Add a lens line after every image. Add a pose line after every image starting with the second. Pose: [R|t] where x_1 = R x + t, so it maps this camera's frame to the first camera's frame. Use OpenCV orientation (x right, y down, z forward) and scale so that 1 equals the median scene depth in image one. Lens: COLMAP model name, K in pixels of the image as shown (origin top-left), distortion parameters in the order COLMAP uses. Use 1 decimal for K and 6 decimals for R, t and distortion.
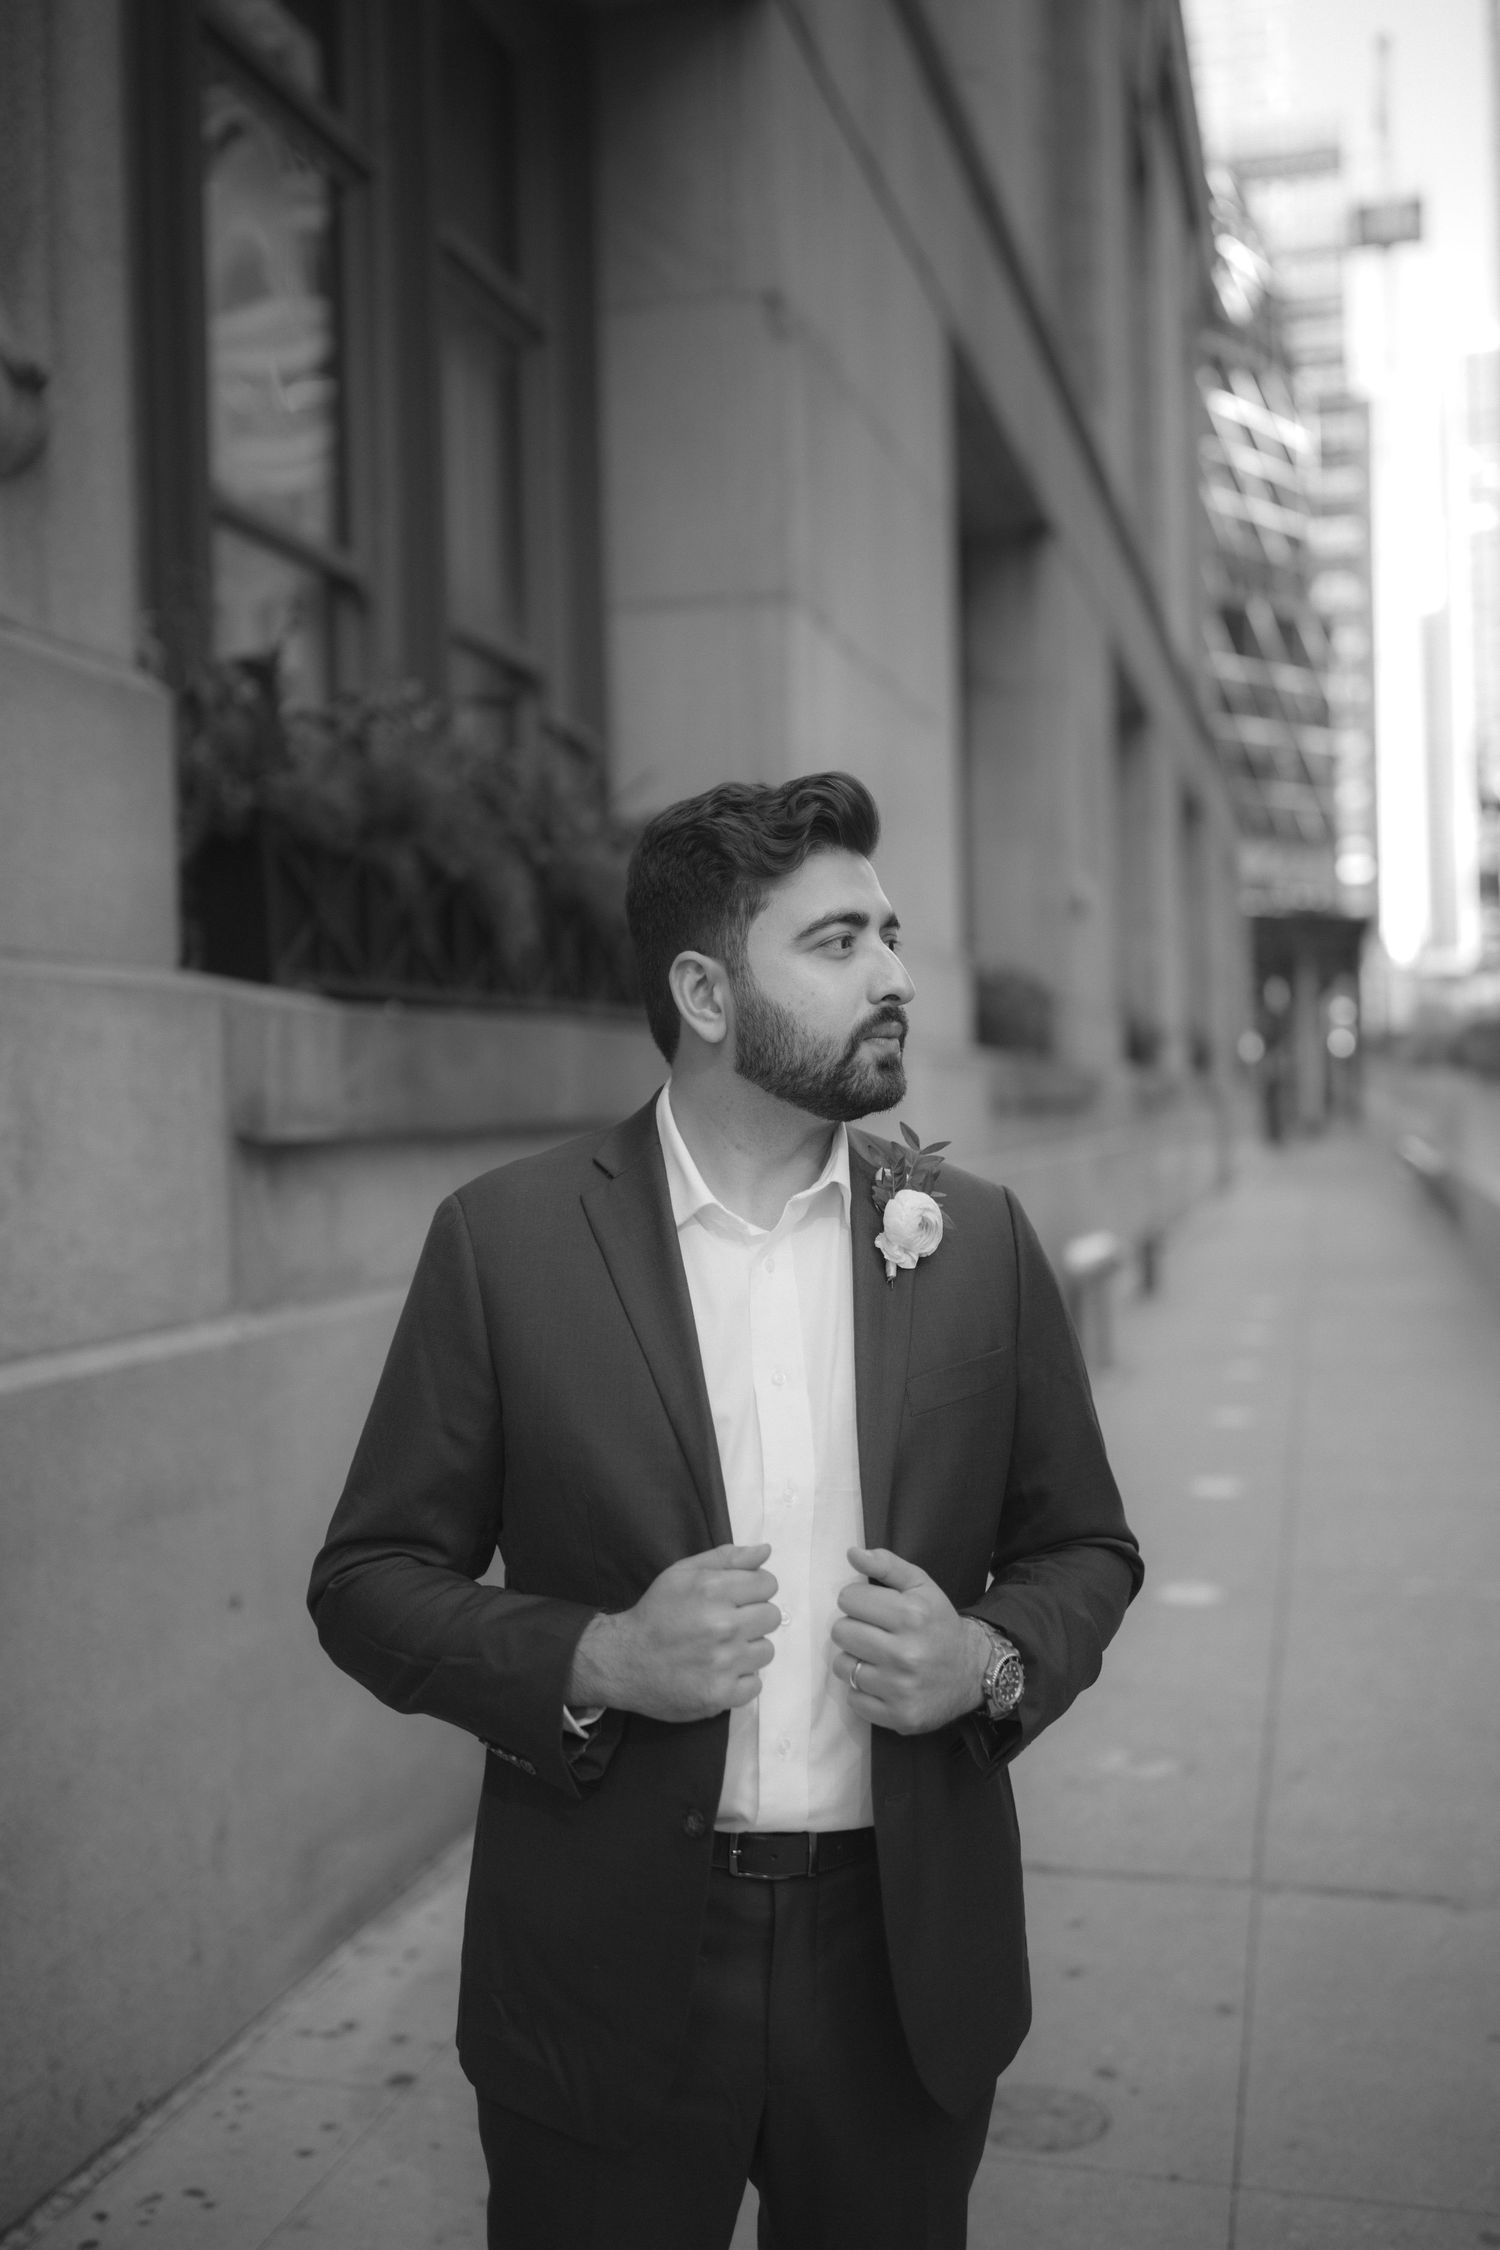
lens RADIAL K [[2301.3, 0, 748.2], [0, 2301.3, 1107.1], [0, 0, 1]] dist [0.016797, -0.005778]
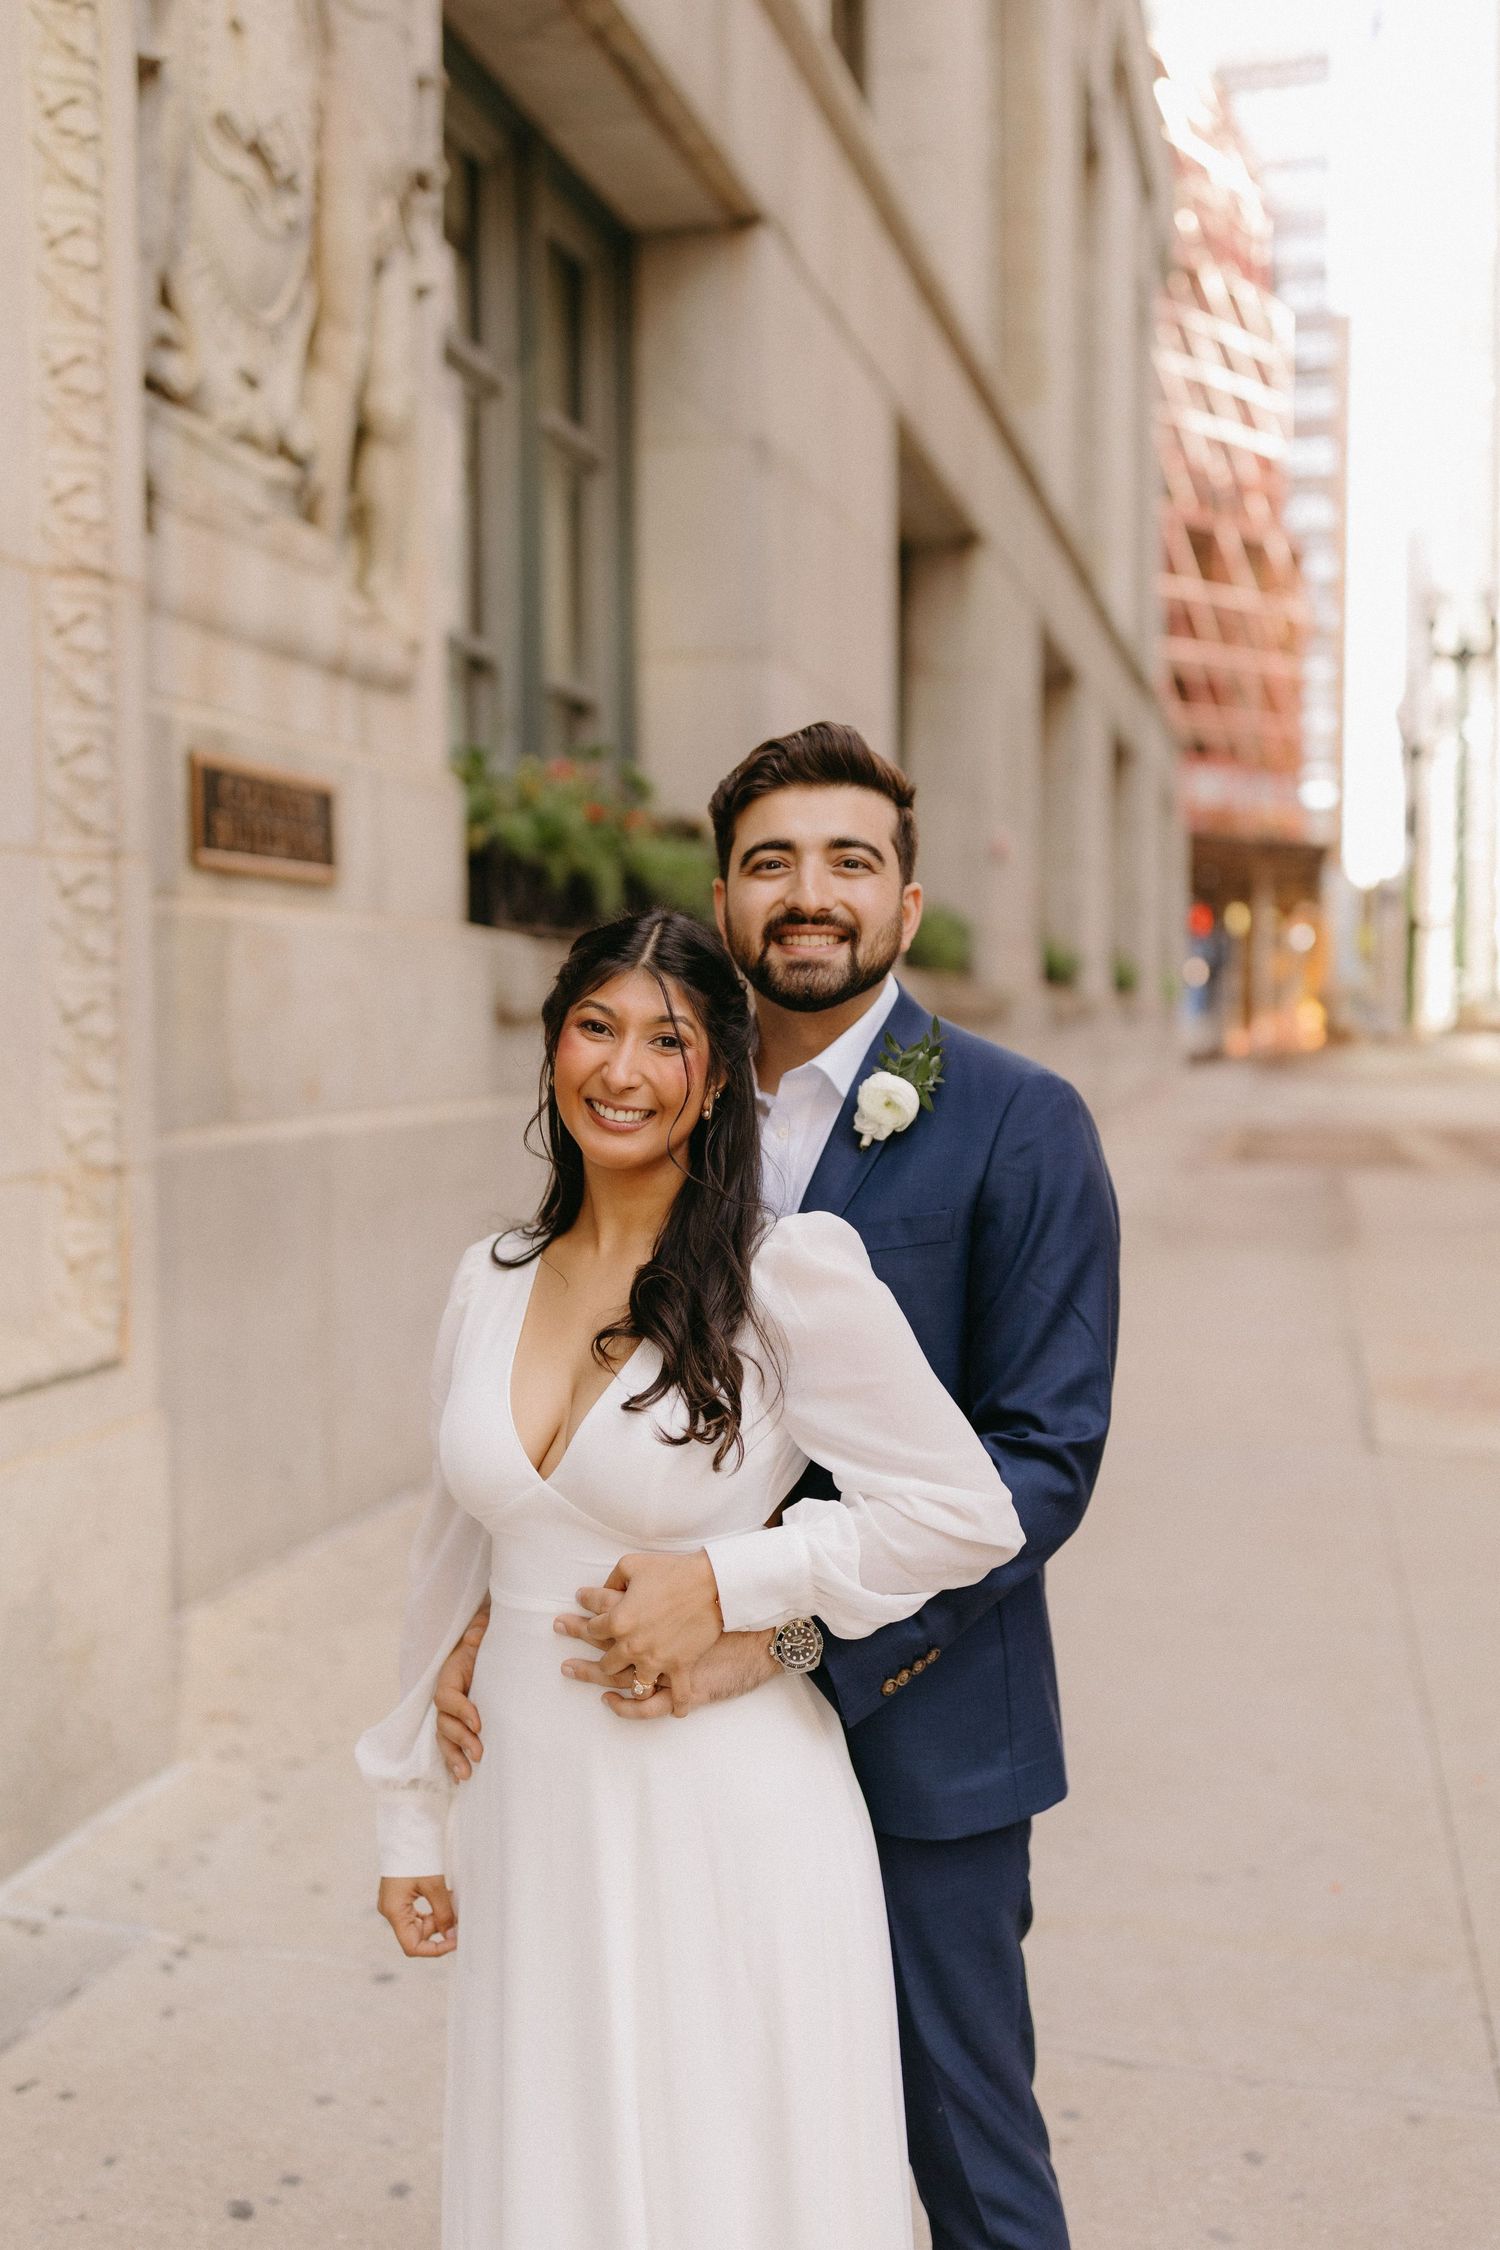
lens RADIAL K [[2301.3, 0, 748.2], [0, 2301.3, 1107.1], [0, 0, 1]] dist [0.016797, -0.005778]
pose [[0.999453, 0.025002, 0.021661, -0.007160], [-0.025796, 0.998975, 0.037199, 0.002833], [-0.020709, -0.037738, 0.999073, -0.177916]]
